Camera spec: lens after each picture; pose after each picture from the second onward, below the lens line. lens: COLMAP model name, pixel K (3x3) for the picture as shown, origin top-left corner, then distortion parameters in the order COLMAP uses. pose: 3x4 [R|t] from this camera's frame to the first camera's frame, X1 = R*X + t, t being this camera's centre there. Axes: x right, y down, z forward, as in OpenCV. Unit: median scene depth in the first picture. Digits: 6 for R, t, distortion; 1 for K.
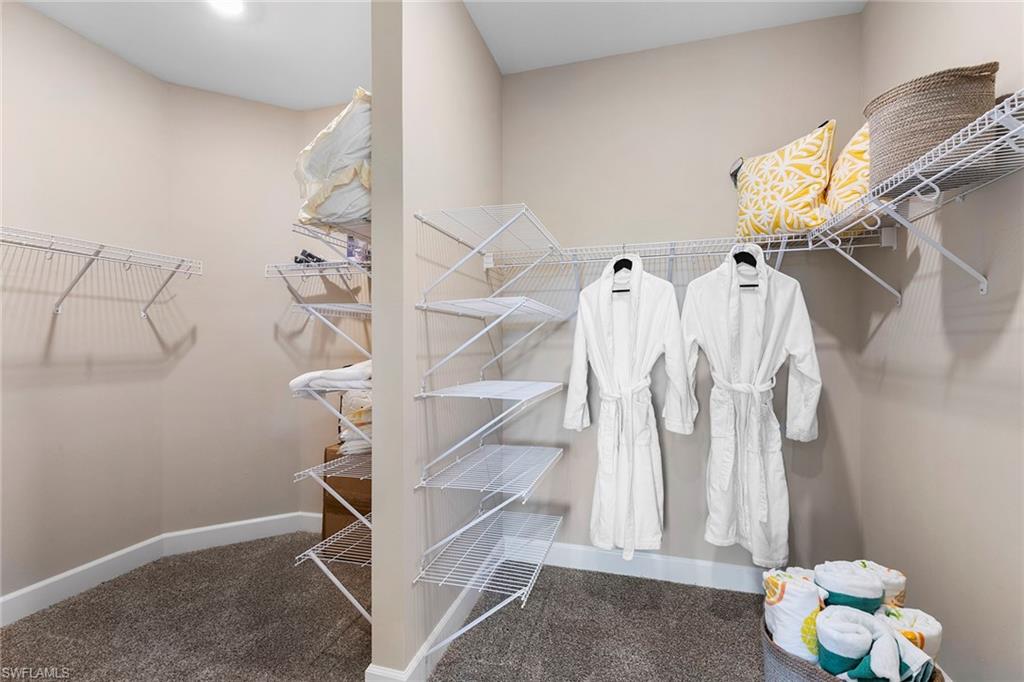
lens RADIAL K [[458.3, 0, 512.9], [0, 458.3, 342.2], [0, 0, 1]] dist [-0.004185, -0.001642]
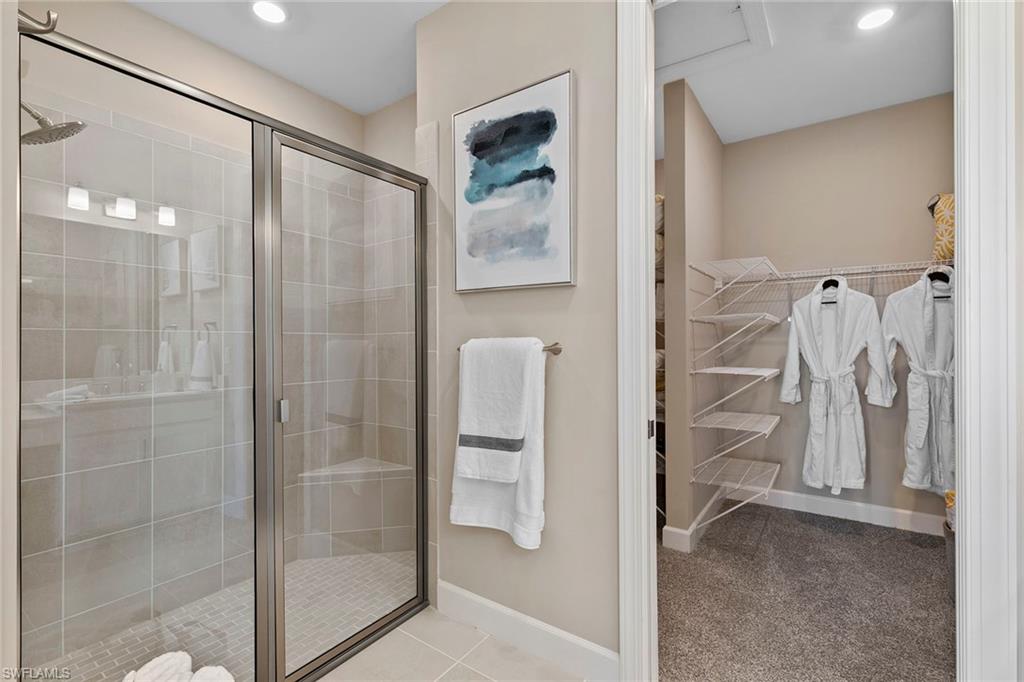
lens RADIAL K [[458.3, 0, 508.1], [0, 458.3, 340.7], [0, 0, 1]] dist [-0.004185, -0.001642]
pose [[0.942601, -0.003356, -0.333904, -0.222854], [0.004631, 0.999985, 0.003024, -0.006555], [0.333889, -0.004397, 0.942602, -0.643098]]
